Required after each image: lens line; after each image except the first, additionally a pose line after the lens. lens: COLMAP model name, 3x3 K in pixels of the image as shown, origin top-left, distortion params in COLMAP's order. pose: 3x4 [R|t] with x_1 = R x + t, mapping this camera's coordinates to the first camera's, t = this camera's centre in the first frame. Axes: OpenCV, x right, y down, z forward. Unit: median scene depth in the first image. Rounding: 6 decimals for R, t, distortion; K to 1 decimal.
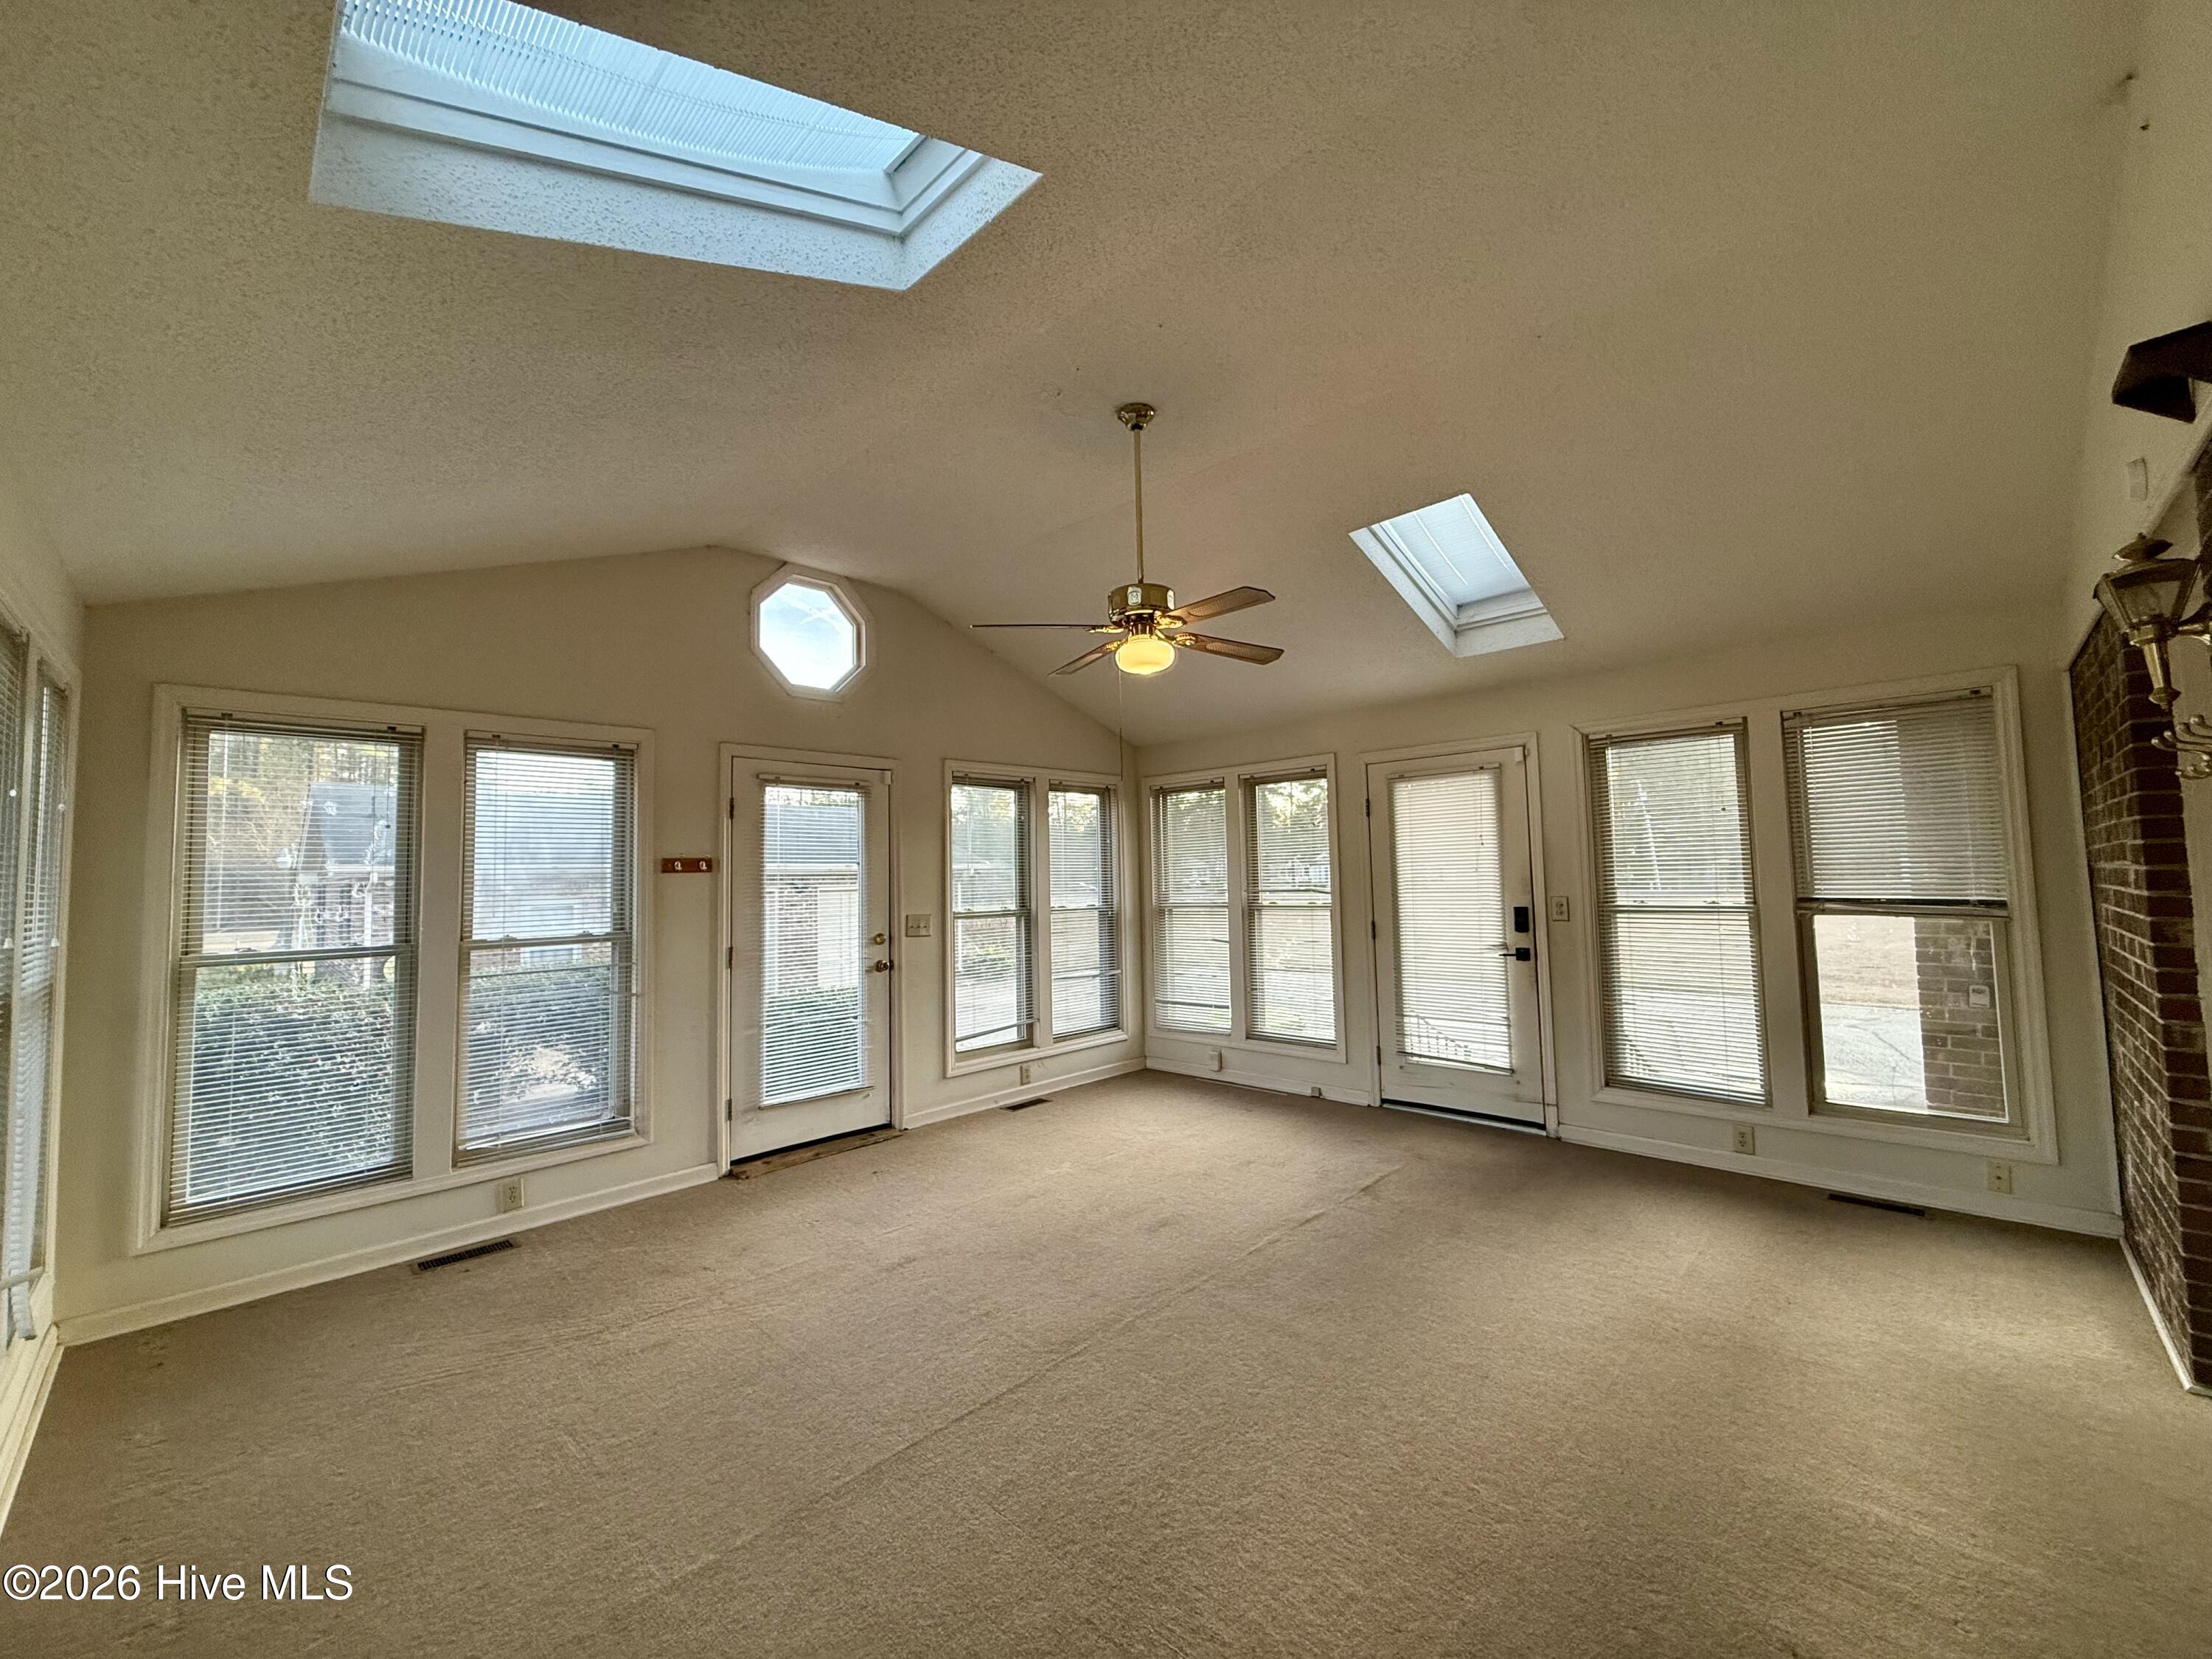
lens RADIAL K [[879.0, 0, 1106.0], [0, 879.0, 829.5], [0, 0, 1]] dist [0.018225, 0.000014]
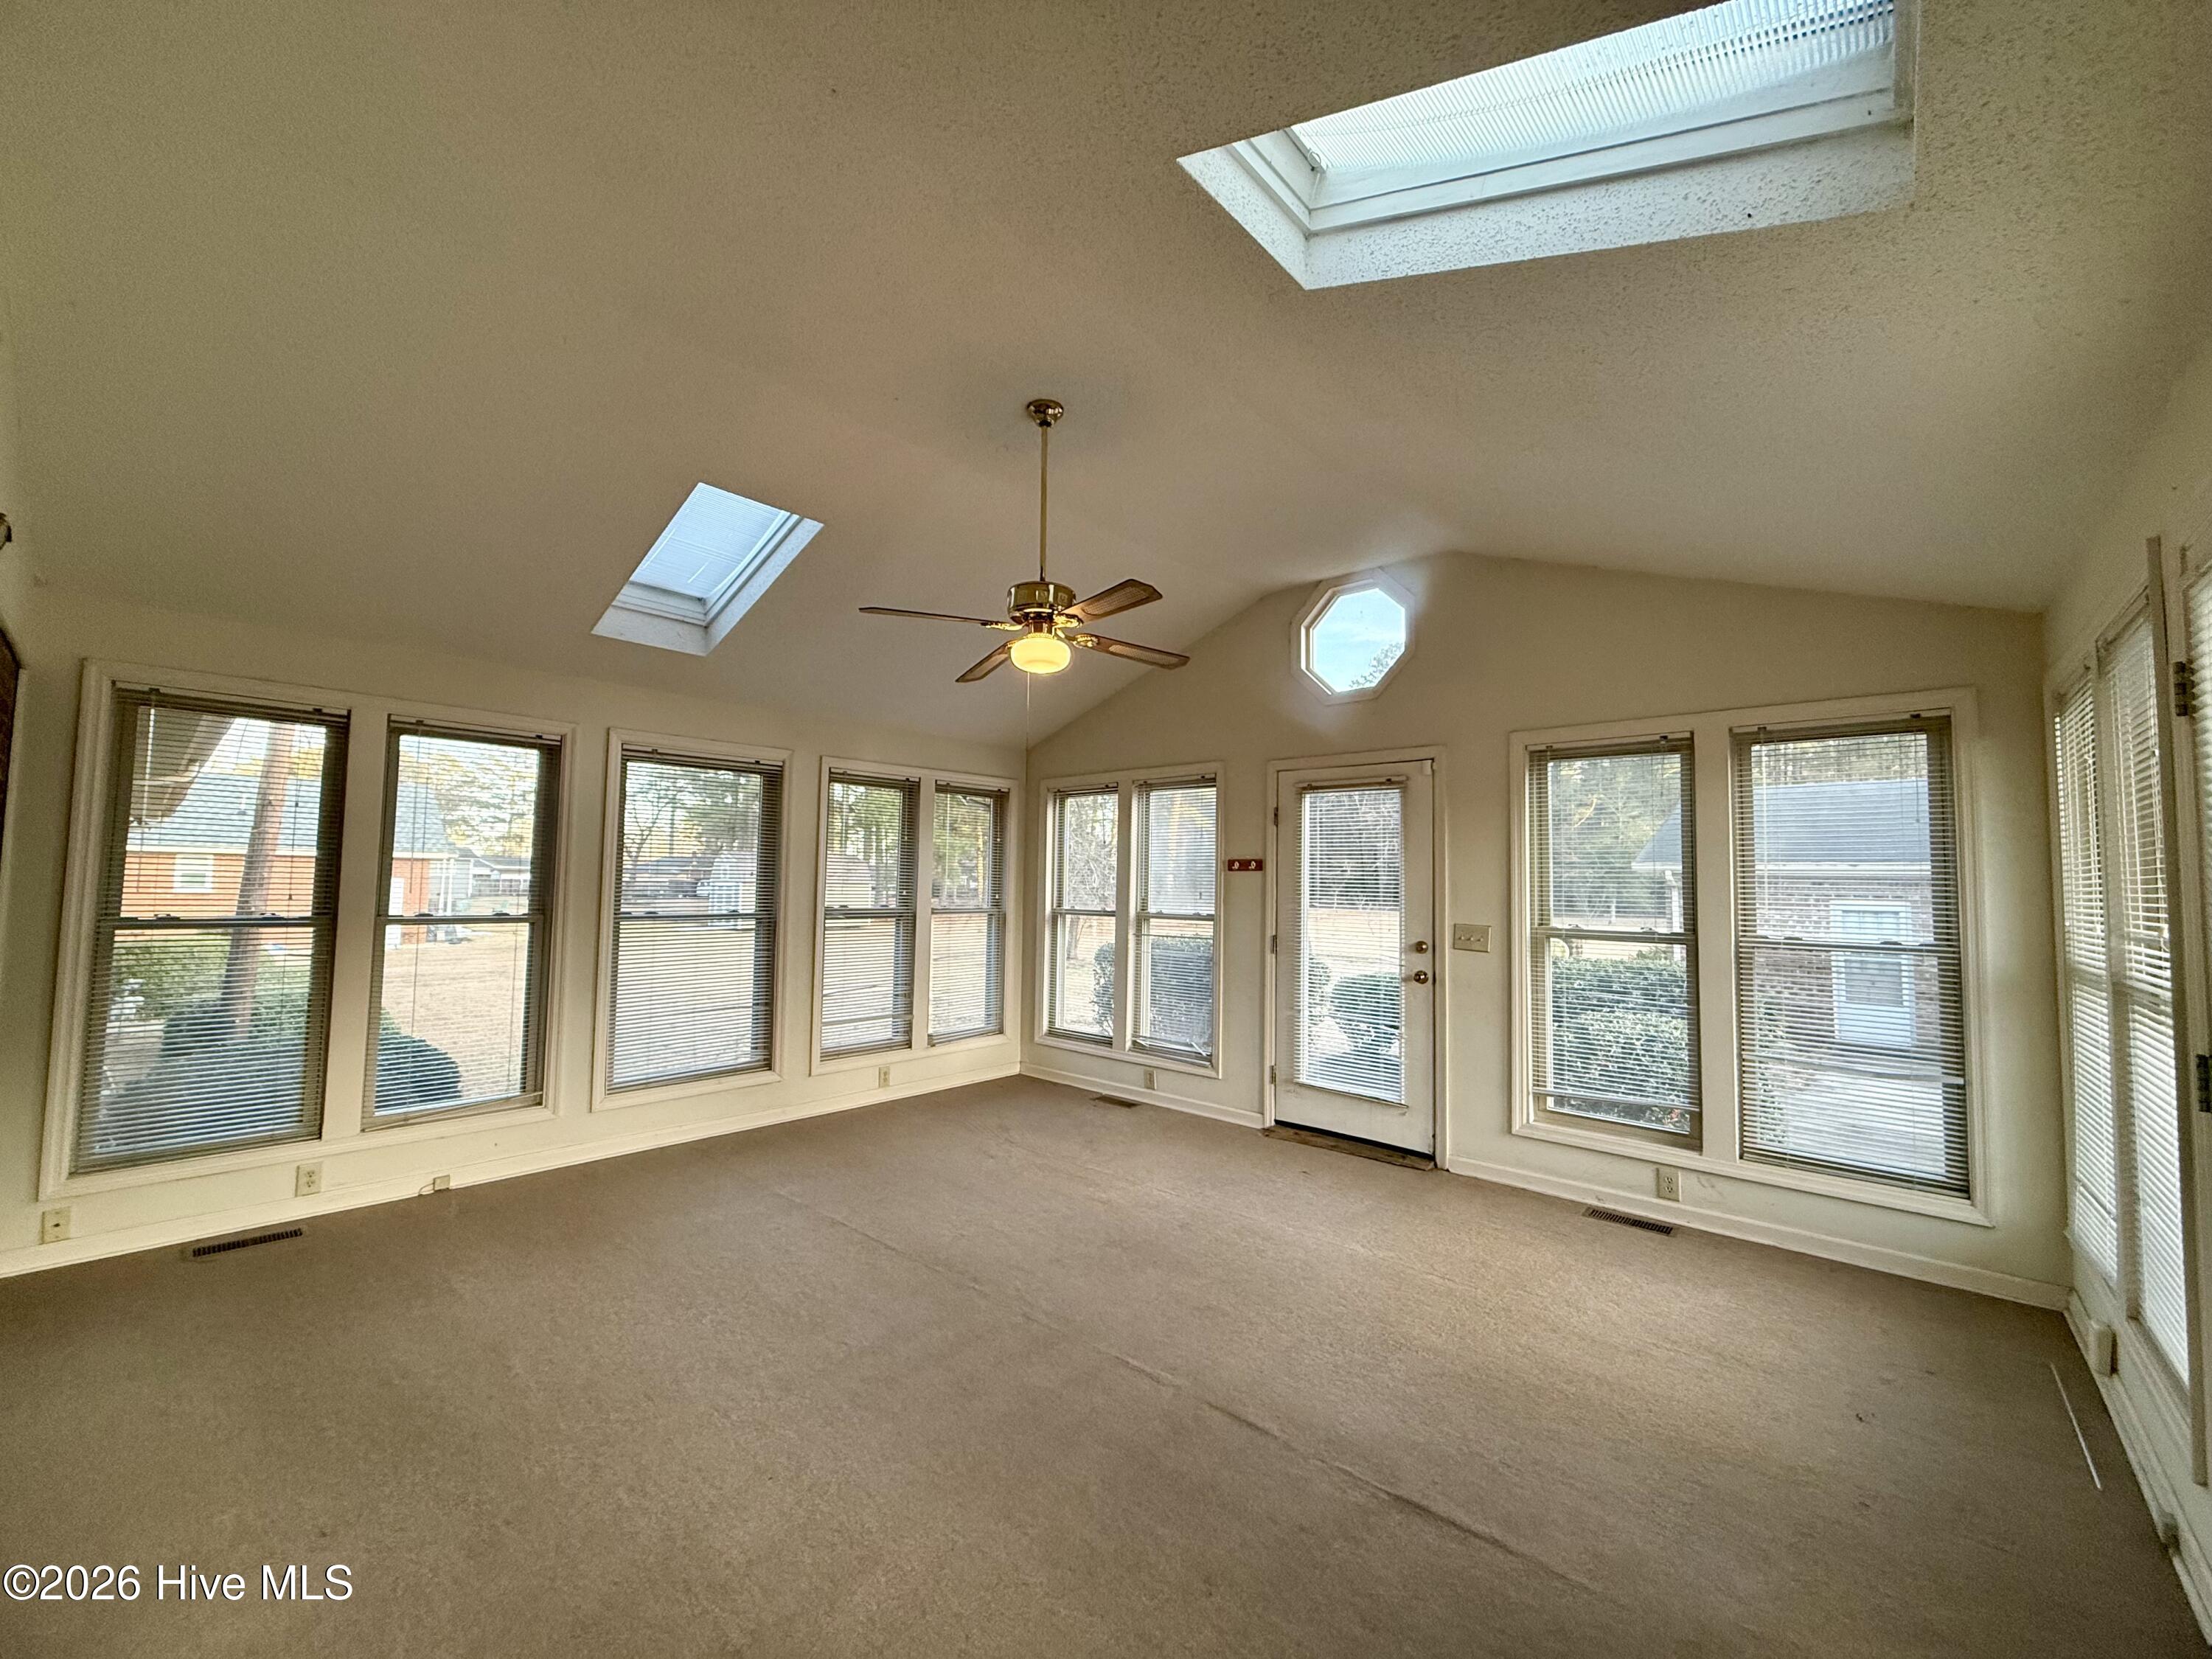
lens RADIAL K [[874.4, 0, 1106.0], [0, 874.4, 829.5], [0, 0, 1]] dist [-0.001988, -0.000157]
pose [[0.047052, -0.033636, -0.998326, 0.689697], [0.039927, 0.998697, -0.031767, 0.020268], [0.998094, -0.038366, 0.048334, 0.696184]]
